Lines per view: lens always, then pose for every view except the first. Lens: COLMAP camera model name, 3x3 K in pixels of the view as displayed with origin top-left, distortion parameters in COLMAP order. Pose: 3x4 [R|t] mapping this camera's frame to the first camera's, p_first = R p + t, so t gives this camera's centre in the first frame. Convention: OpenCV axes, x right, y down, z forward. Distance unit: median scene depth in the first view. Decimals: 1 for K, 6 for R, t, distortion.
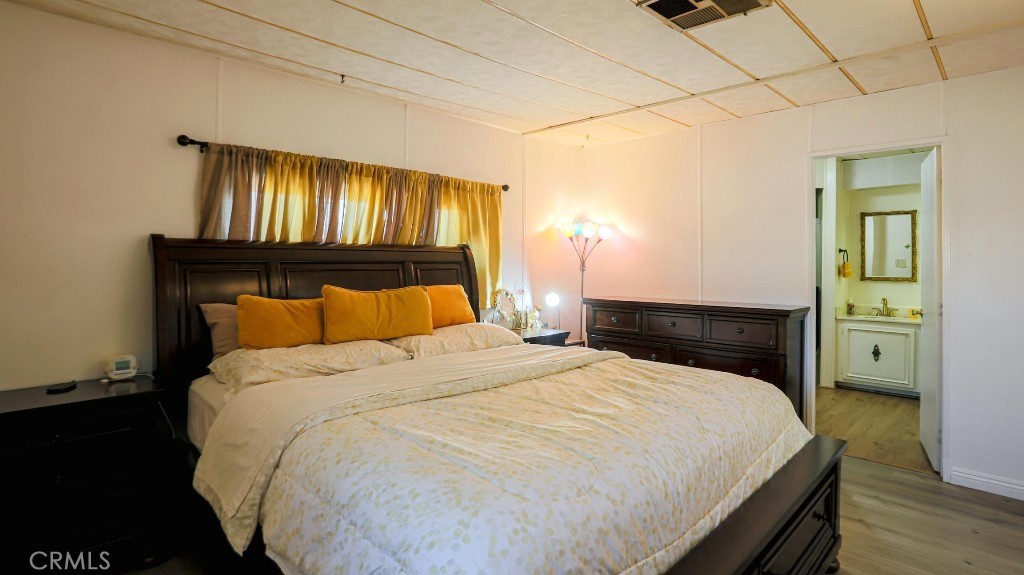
lens RADIAL K [[503.2, 0, 498.5], [0, 503.2, 263.4], [0, 0, 1]] dist [-0.035017, 0.000360]
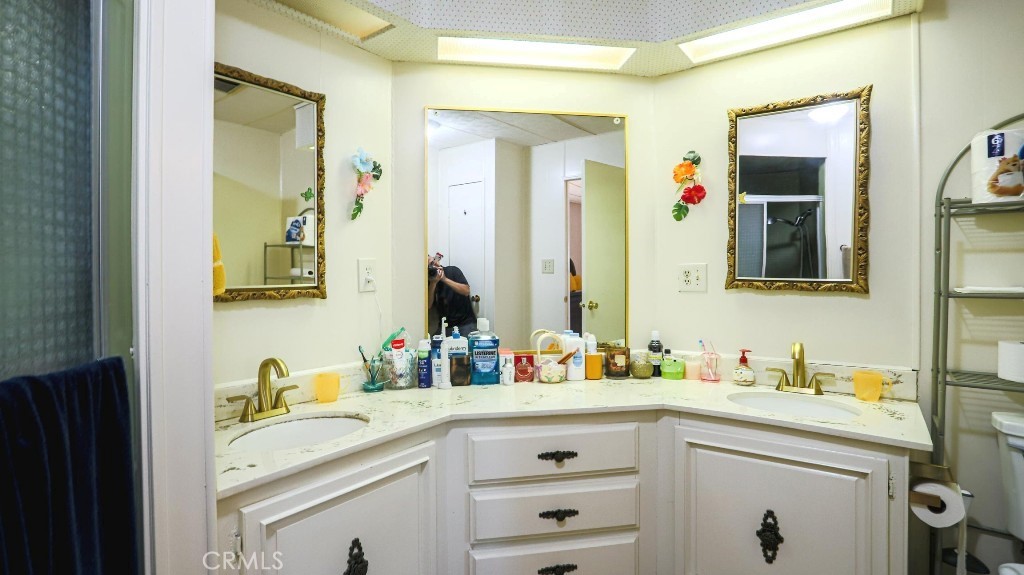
lens RADIAL K [[503.3, 0, 507.9], [0, 503.3, 275.1], [0, 0, 1]] dist [-0.051075, 0.024711]
pose [[-0.164138, -0.006279, 0.986417, 0.468776], [0.008809, 0.999931, 0.007830, 0.019678], [-0.986398, 0.009974, -0.164072, 0.920571]]
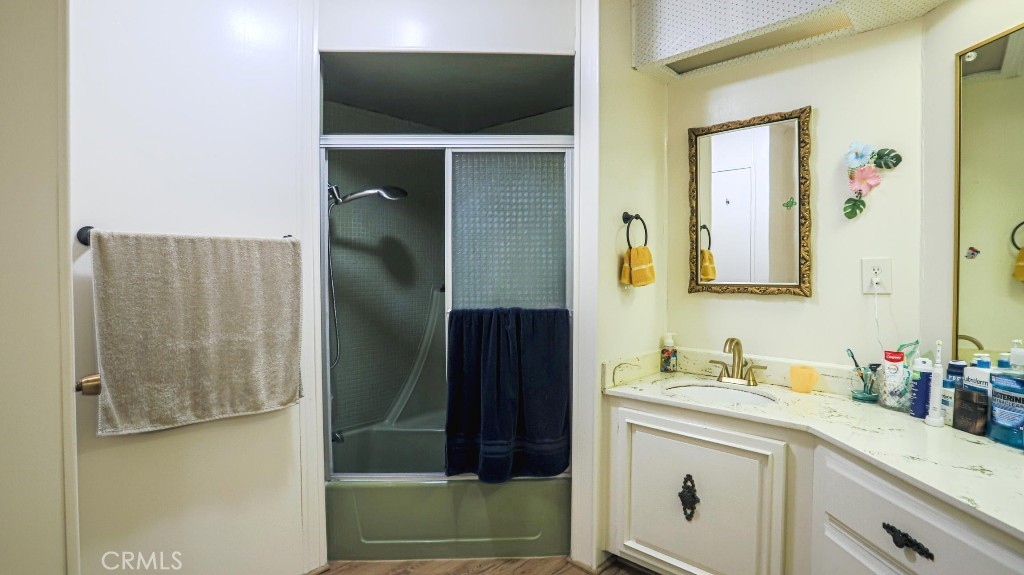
lens RADIAL K [[503.3, 0, 507.9], [0, 503.3, 275.1], [0, 0, 1]] dist [-0.051075, 0.024711]
pose [[0.998500, -0.002219, 0.054701, 0.592037], [0.001801, 0.999969, 0.007689, 0.017909], [-0.054716, -0.007579, 0.998473, 0.623889]]
